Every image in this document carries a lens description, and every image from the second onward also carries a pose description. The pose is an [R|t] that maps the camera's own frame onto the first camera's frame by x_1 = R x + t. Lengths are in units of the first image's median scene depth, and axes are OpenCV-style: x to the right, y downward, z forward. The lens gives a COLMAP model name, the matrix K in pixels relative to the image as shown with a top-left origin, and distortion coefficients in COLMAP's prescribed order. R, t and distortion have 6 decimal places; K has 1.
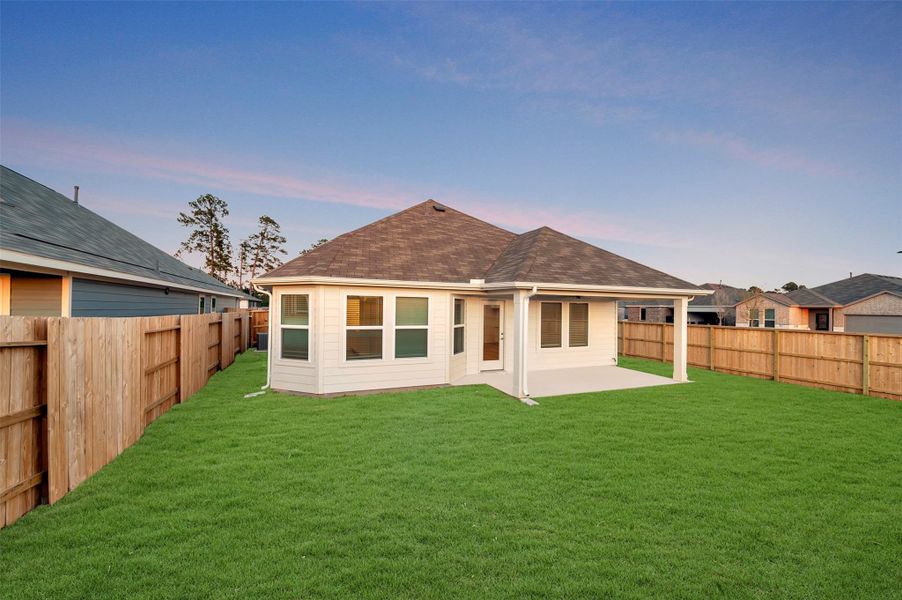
lens RADIAL K [[355.0, 0, 459.0], [0, 355.0, 303.8], [0, 0, 1]] dist [0.000231, 0.000071]
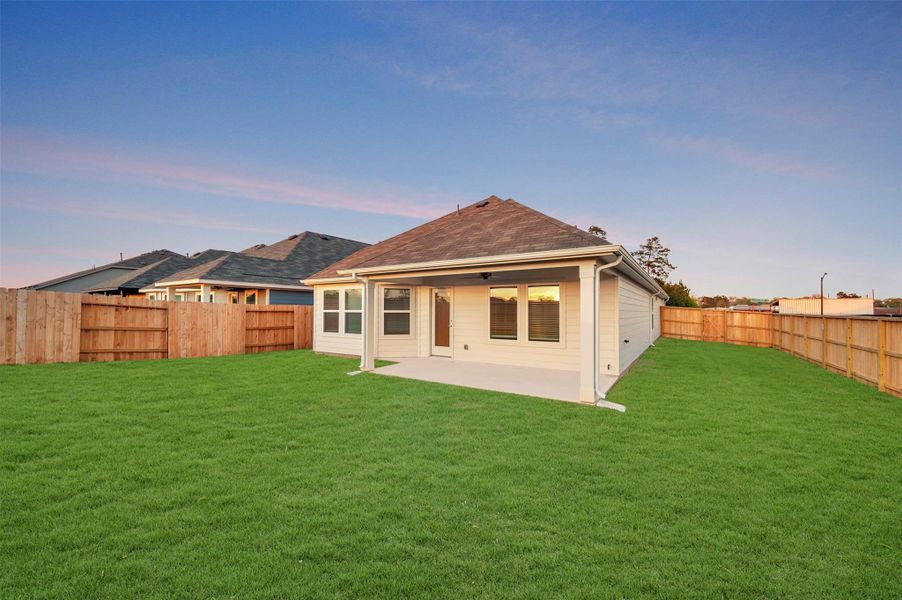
lens RADIAL K [[354.4, 0, 456.8], [0, 354.4, 298.7], [0, 0, 1]] dist [-0.000655, 0.000031]
pose [[0.547982, -0.039947, -0.835536, 1.066269], [0.014381, 0.999161, -0.038339, 0.065584], [0.836367, 0.008993, 0.548097, 0.510125]]
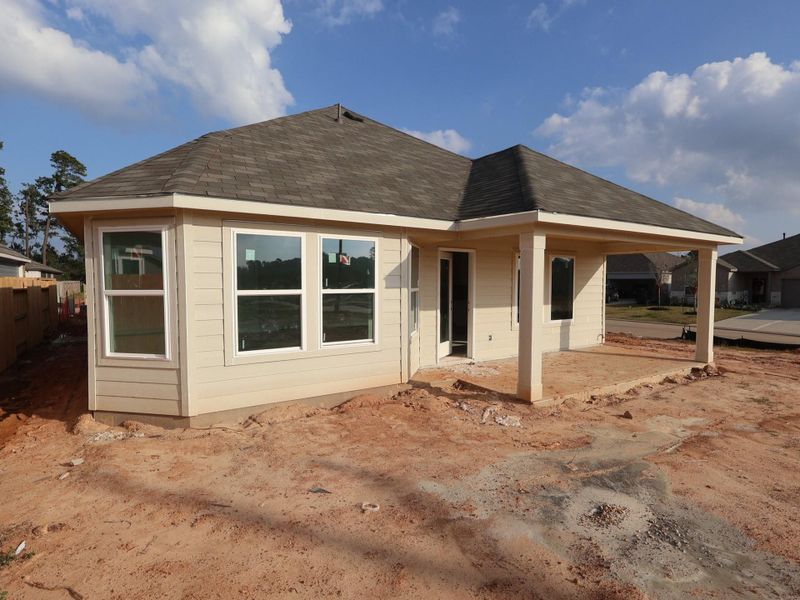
lens RADIAL K [[429.9, 0, 401.4], [0, 429.9, 303.0], [0, 0, 1]] dist [0.016327, -0.003723]
pose [[0.988002, -0.021215, 0.152980, -0.135648], [0.011549, 0.997896, 0.063800, 0.035442], [-0.154012, -0.061268, 0.986168, 0.240837]]
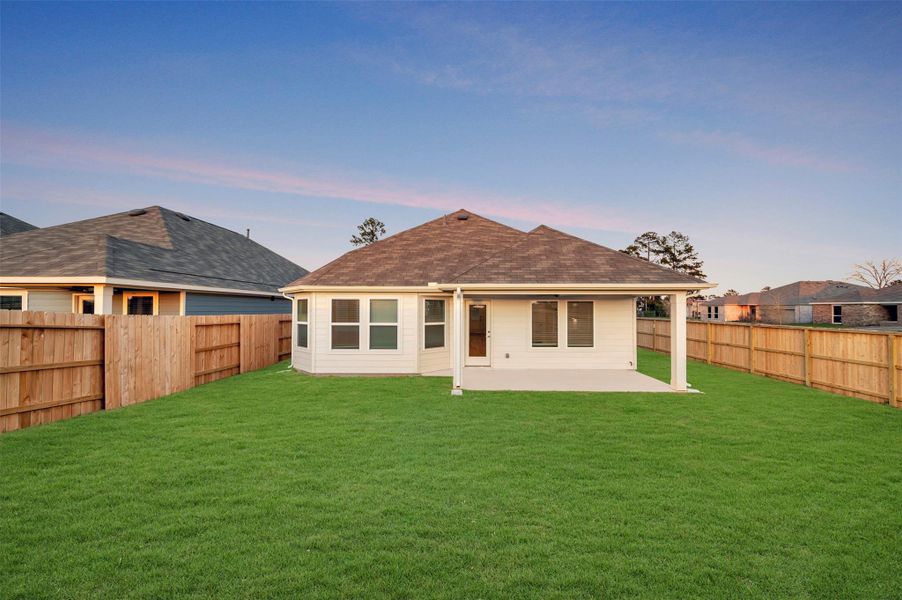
lens RADIAL K [[354.4, 0, 456.8], [0, 354.4, 298.7], [0, 0, 1]] dist [-0.000655, 0.000031]
pose [[0.914546, -0.021759, -0.403896, 0.509488], [0.014573, 0.999676, -0.020857, 0.006827], [0.404219, 0.013189, 0.914567, -0.004918]]
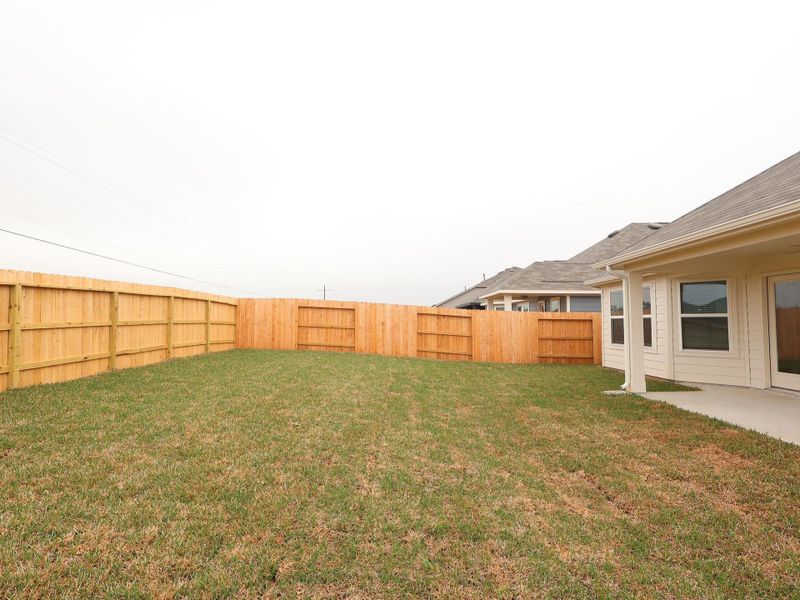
lens RADIAL K [[429.9, 0, 401.4], [0, 429.9, 303.0], [0, 0, 1]] dist [0.016327, -0.003723]
pose [[-0.399564, -0.063354, -0.914513, 1.127466], [0.000178, 0.997604, -0.069188, 0.098282], [0.916705, -0.027808, -0.398596, 0.750231]]
